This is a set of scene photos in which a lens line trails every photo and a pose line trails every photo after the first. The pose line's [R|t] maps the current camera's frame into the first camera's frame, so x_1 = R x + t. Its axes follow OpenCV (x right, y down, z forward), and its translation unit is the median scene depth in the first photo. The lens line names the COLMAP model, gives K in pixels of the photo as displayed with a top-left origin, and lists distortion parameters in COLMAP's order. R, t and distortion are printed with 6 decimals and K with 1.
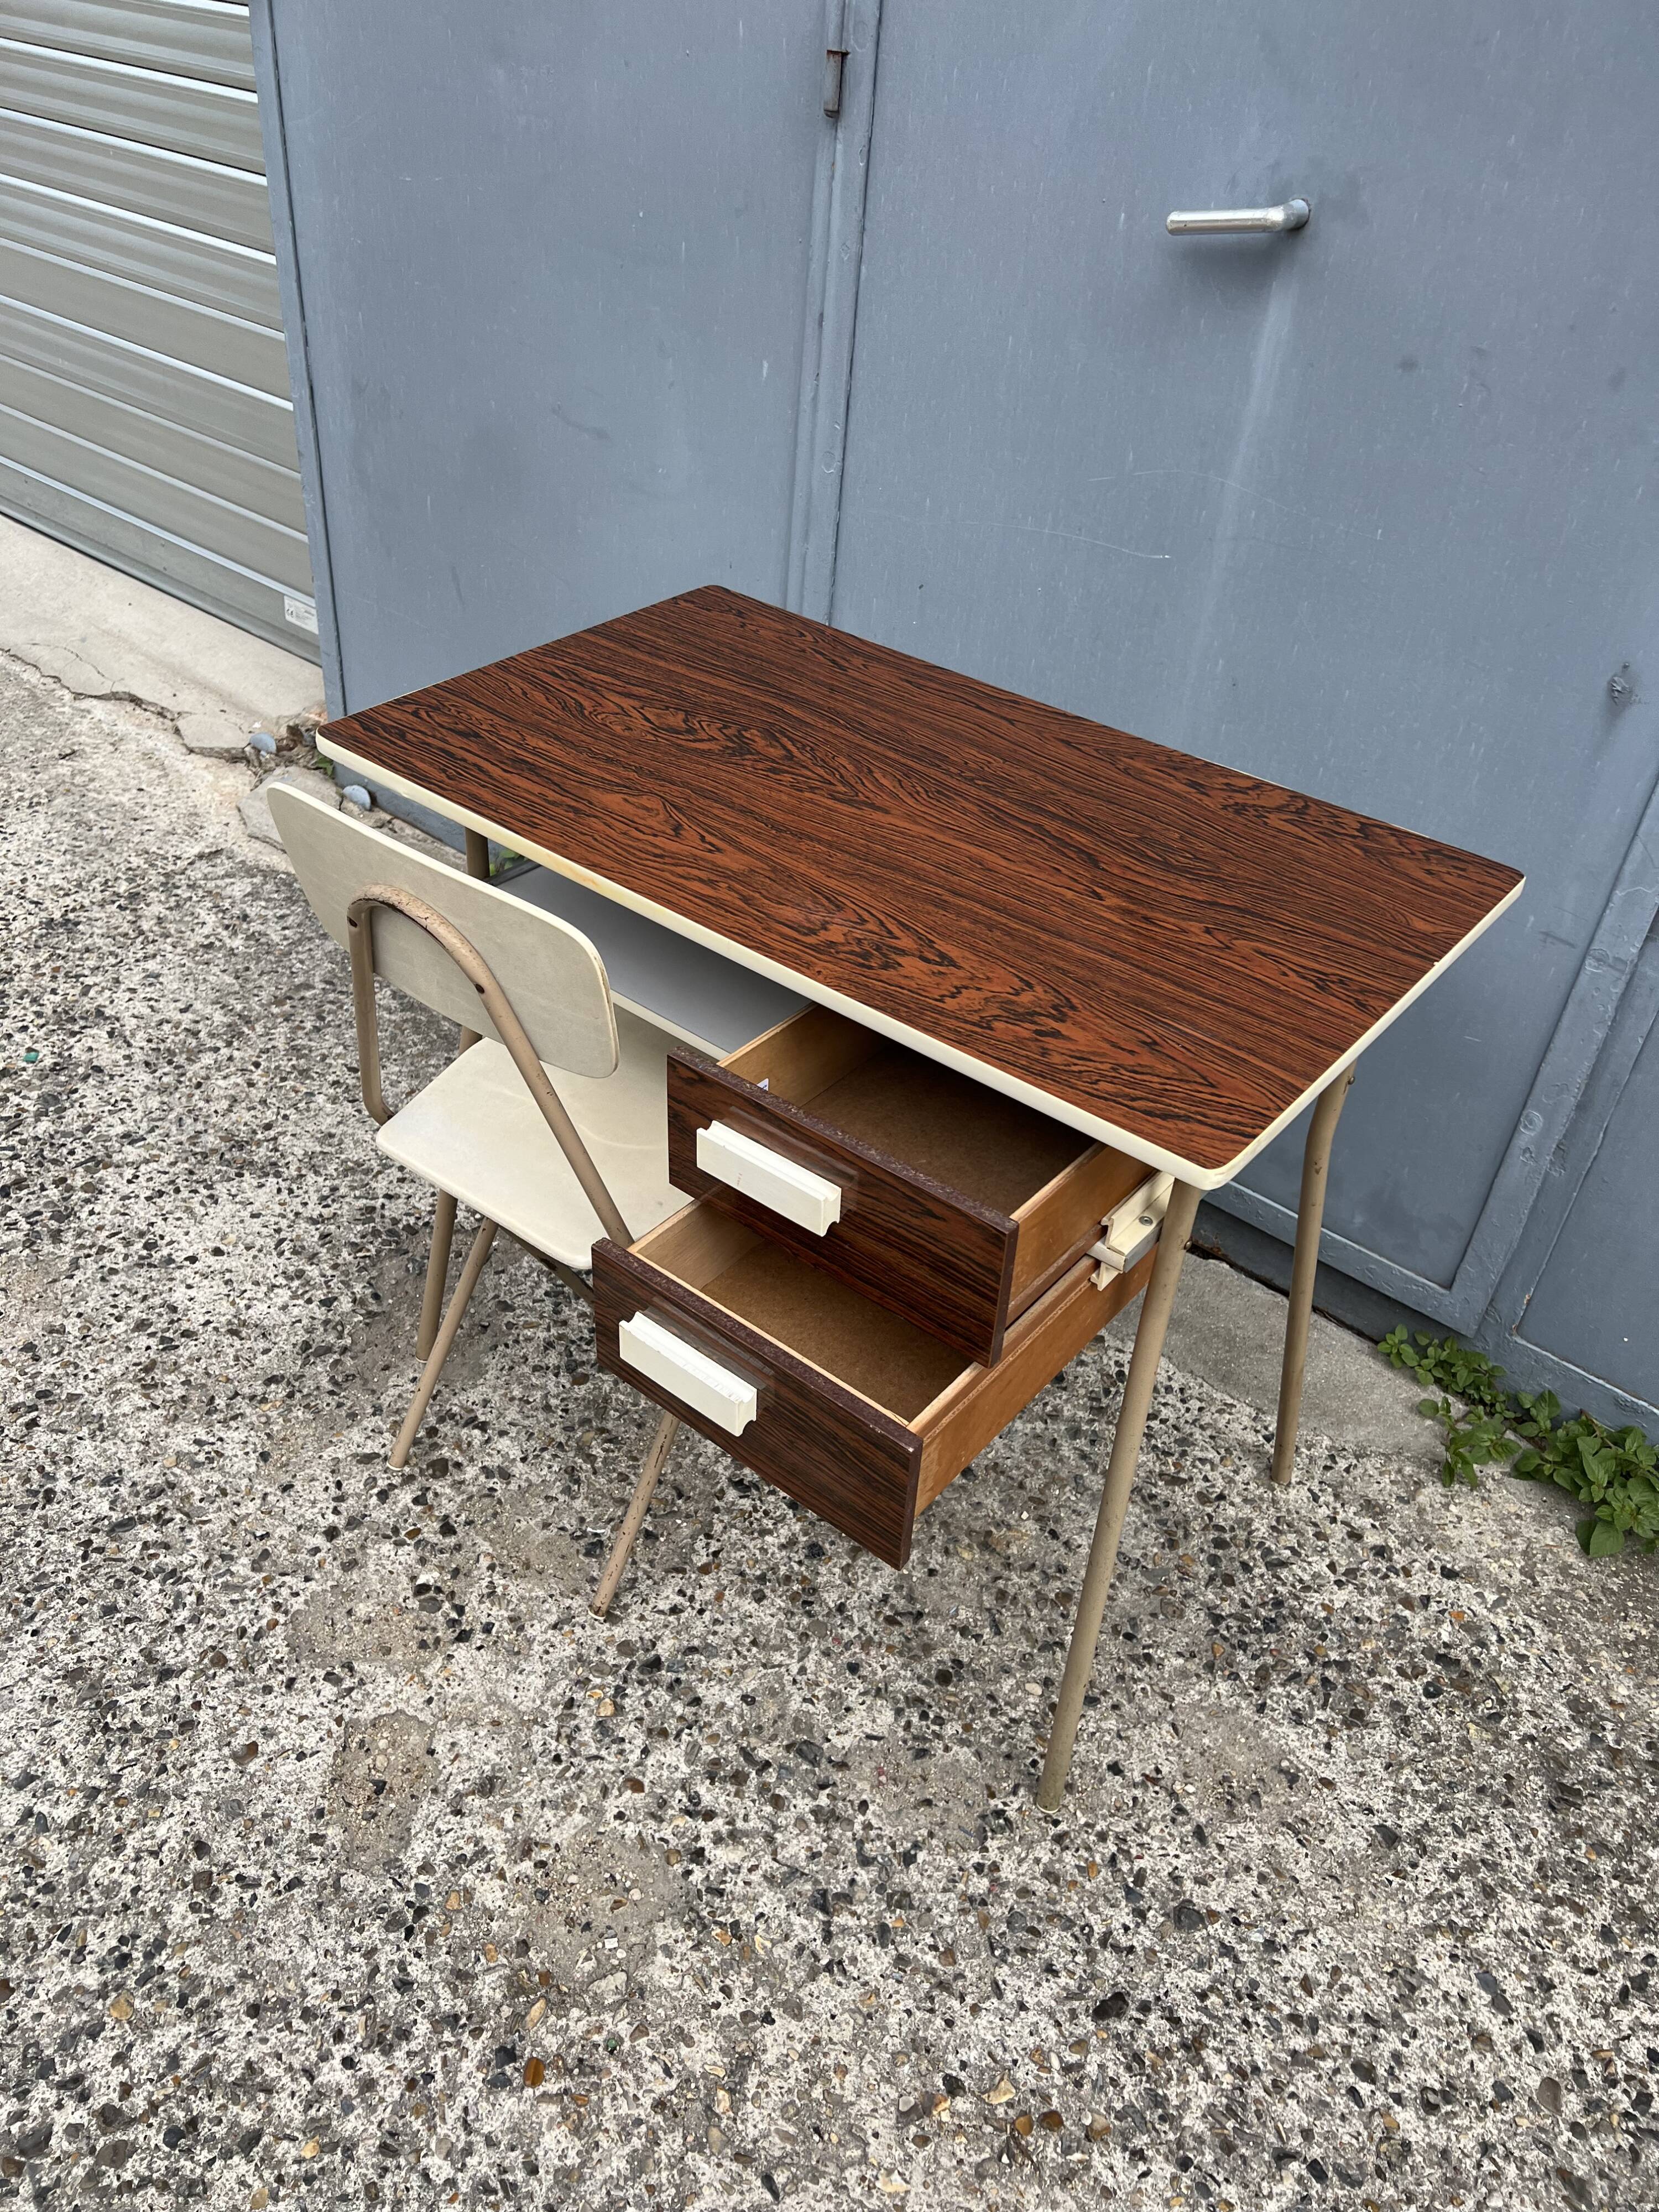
lens RADIAL K [[1665.8, 0, 808.8], [0, 1665.8, 1106.2], [0, 0, 1]] dist [0.037848, -0.046473]
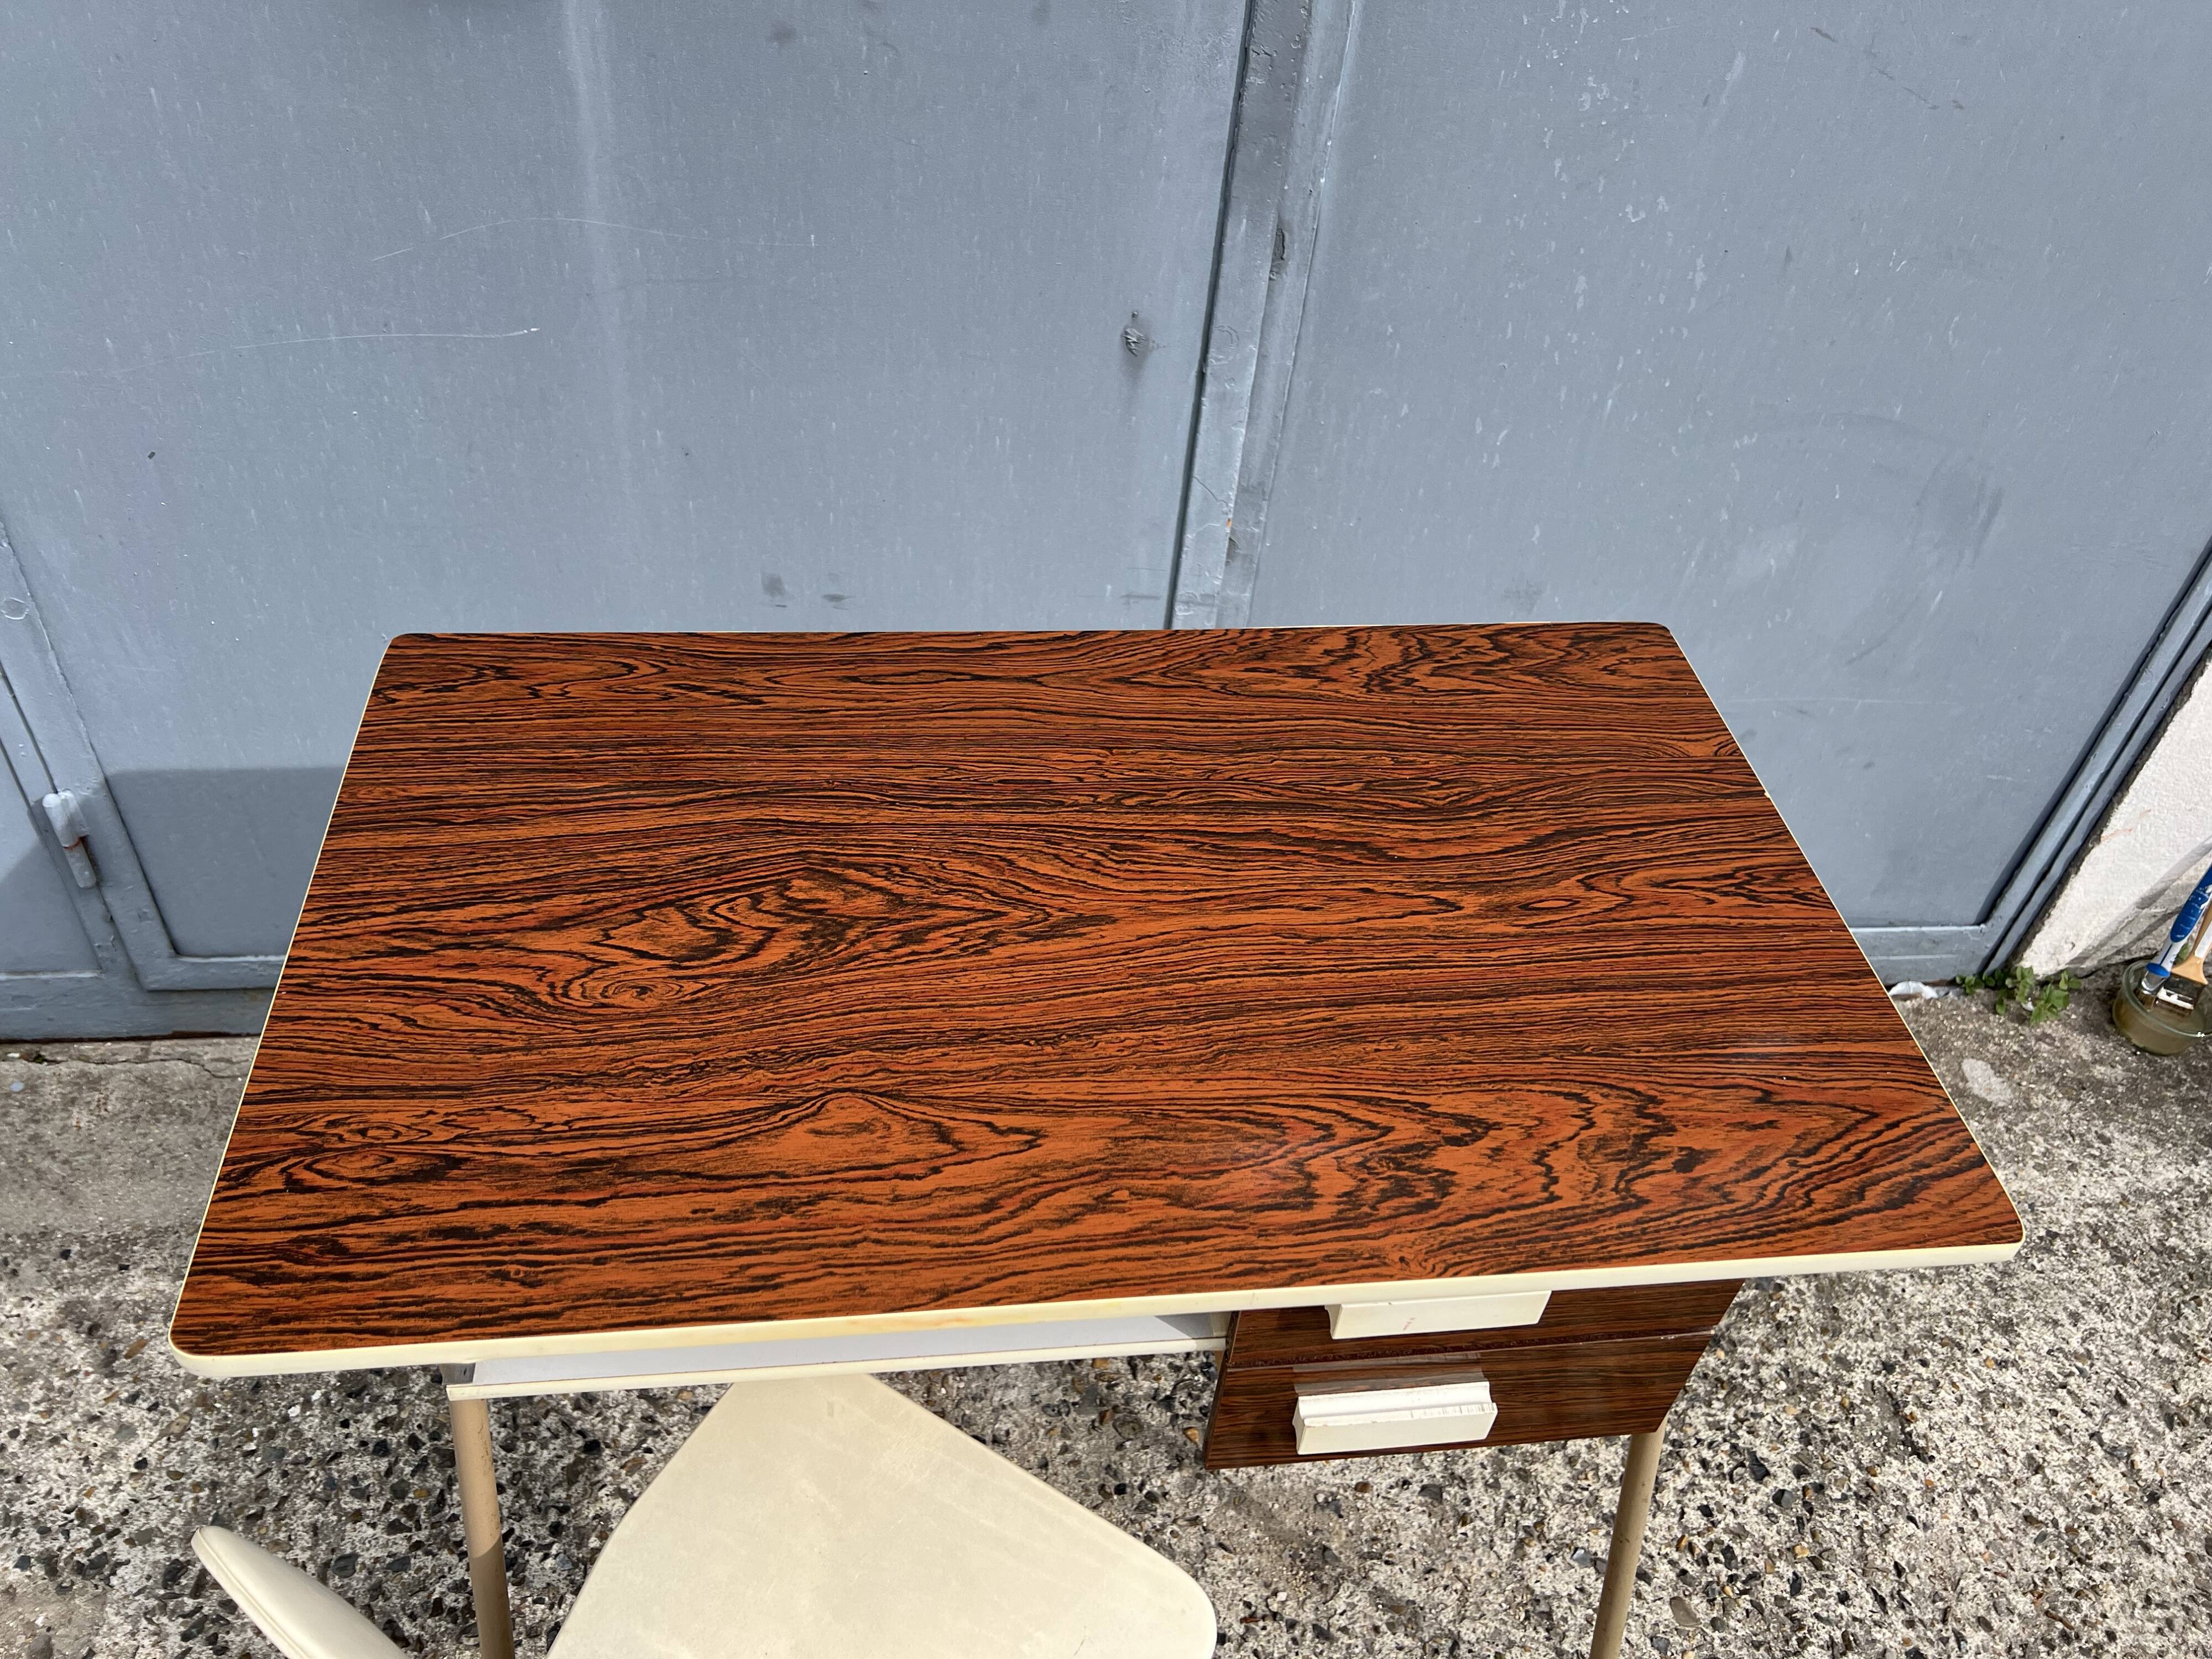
lens RADIAL K [[1665.8, 0, 1087.2], [0, 1665.8, 815.4], [0, 0, 1]] dist [0.037848, -0.046473]
pose [[0.691420, -0.493476, 0.527654, -0.130773], [0.404268, 0.869587, 0.283523, -0.290640], [-0.598753, 0.017280, 0.800747, 0.302991]]
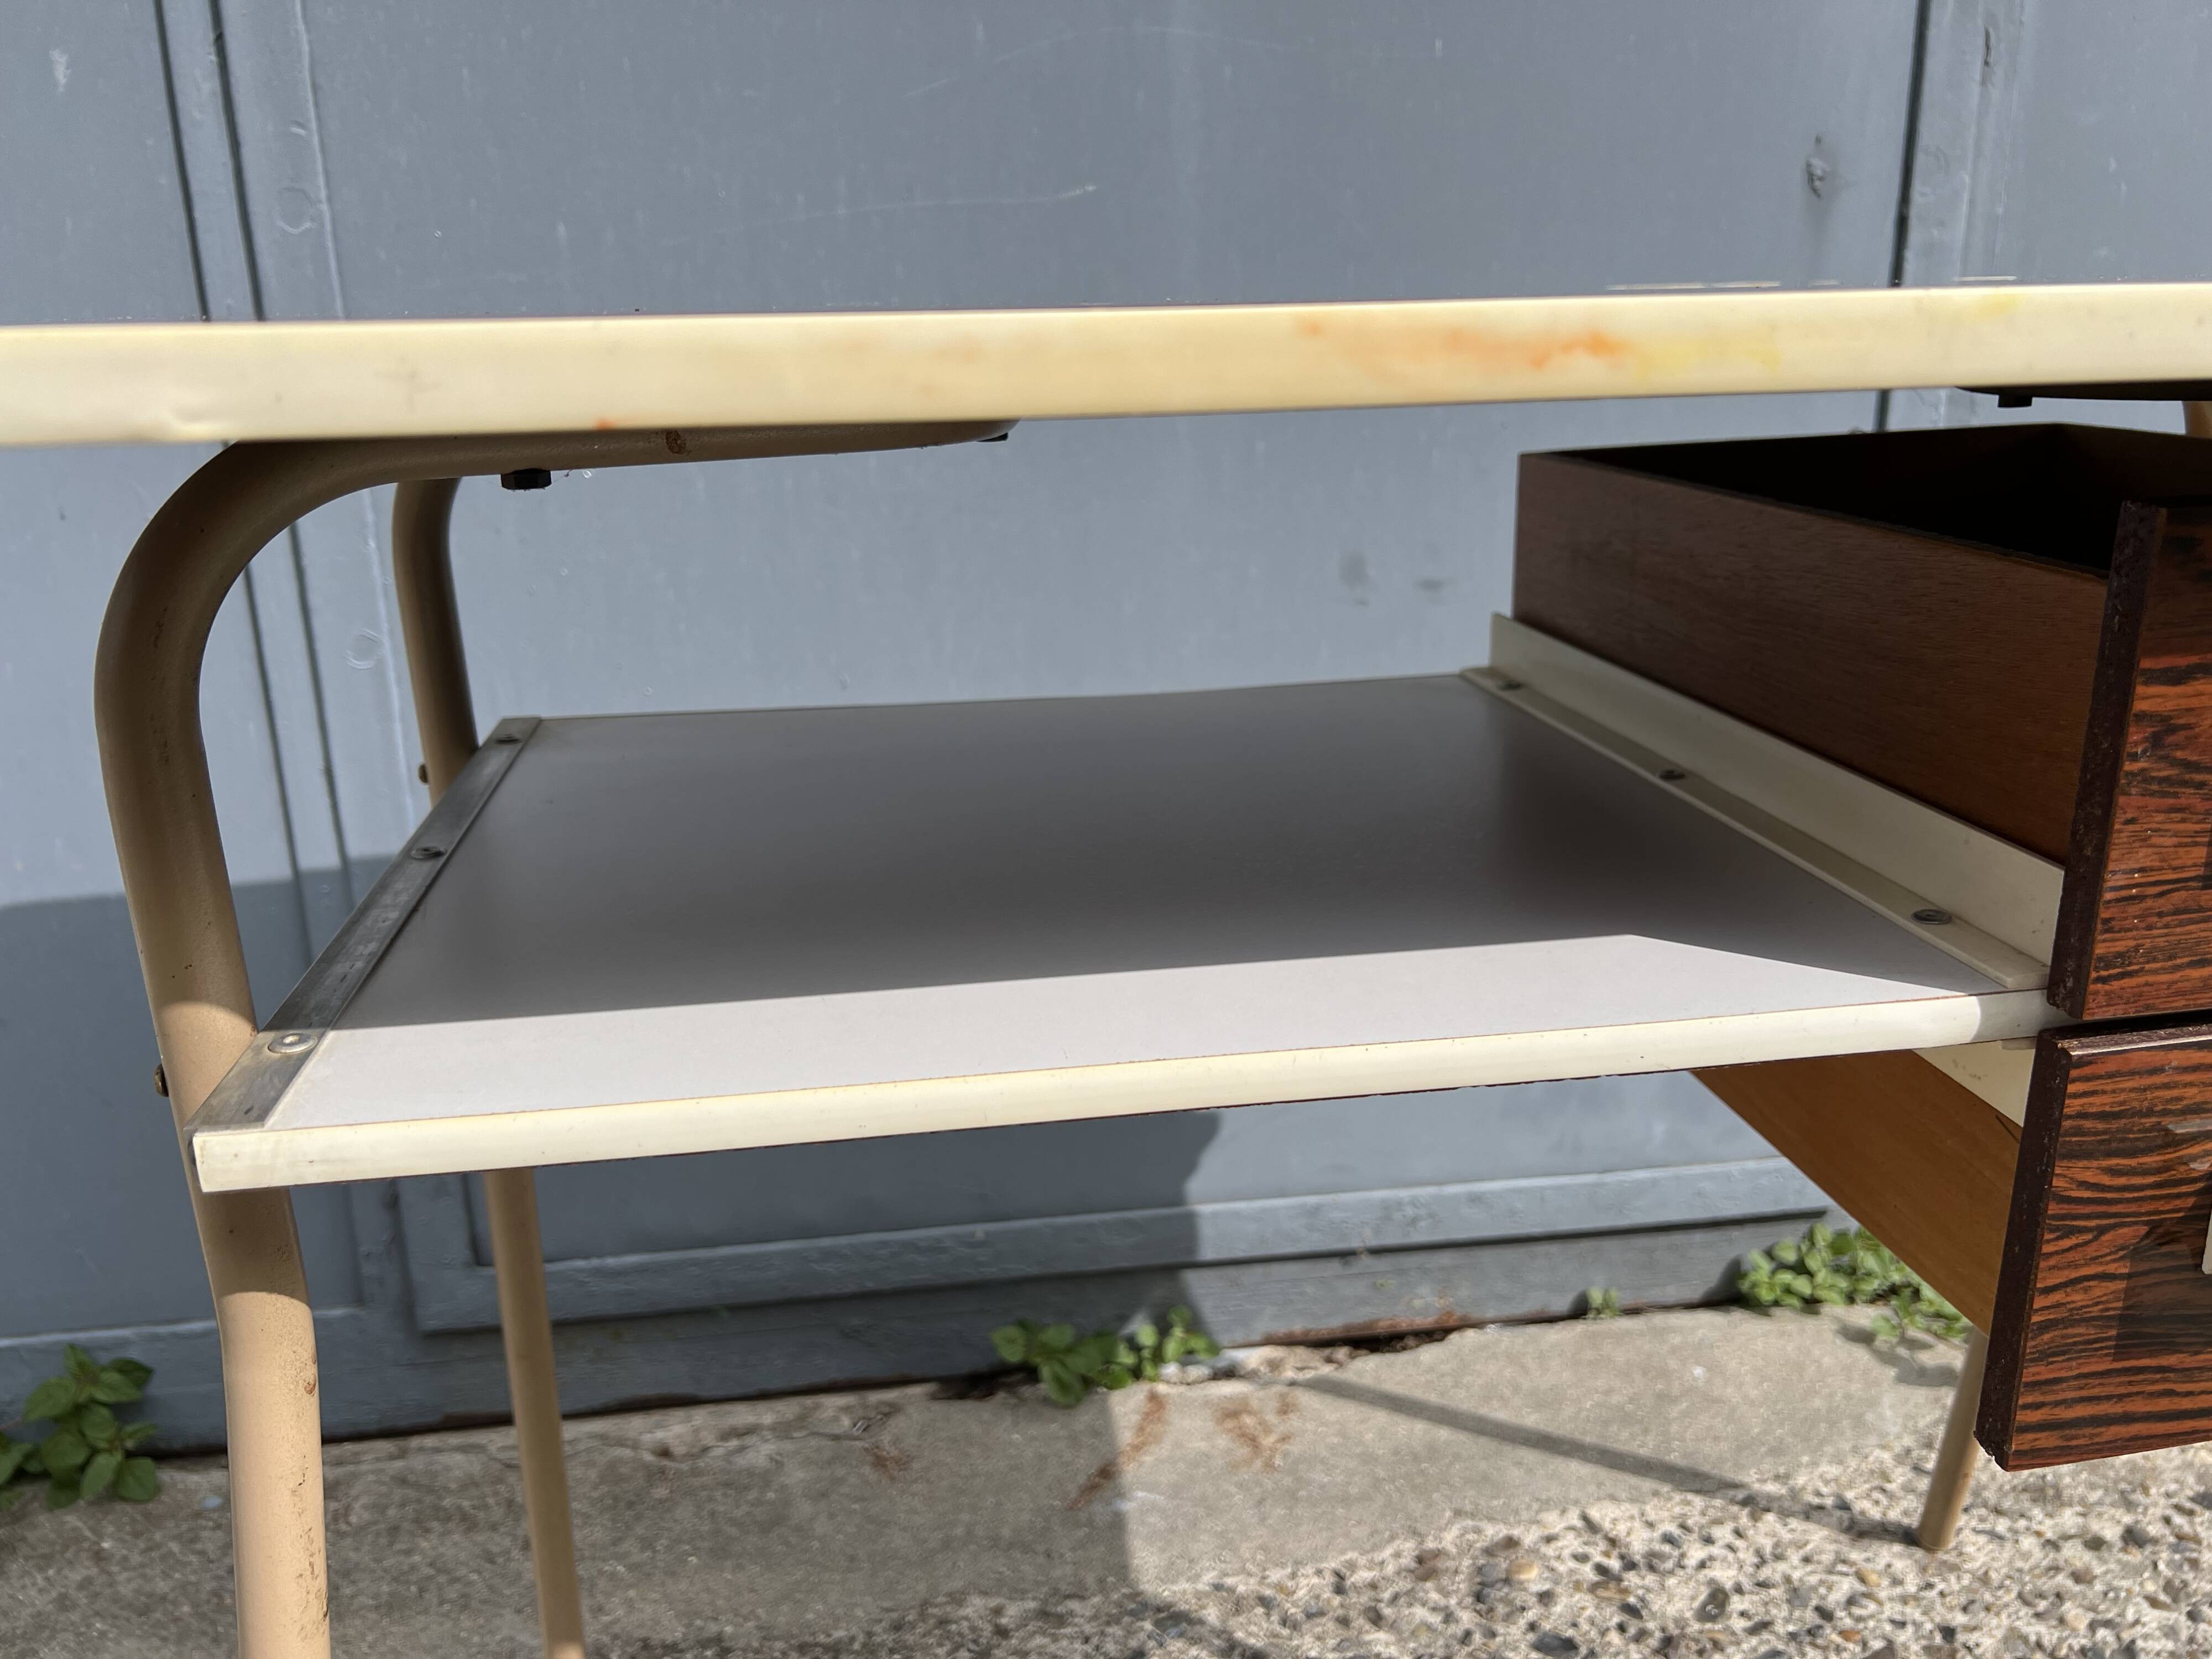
lens RADIAL K [[1696.6, 0, 1113.6], [0, 1696.6, 838.4], [0, 0, 1]] dist [0.014006, -0.028340]
pose [[0.661302, -0.289574, 0.691973, -0.289736], [0.495808, 0.860979, -0.113533, -0.074042], [-0.562898, 0.418165, 0.712940, 0.771846]]
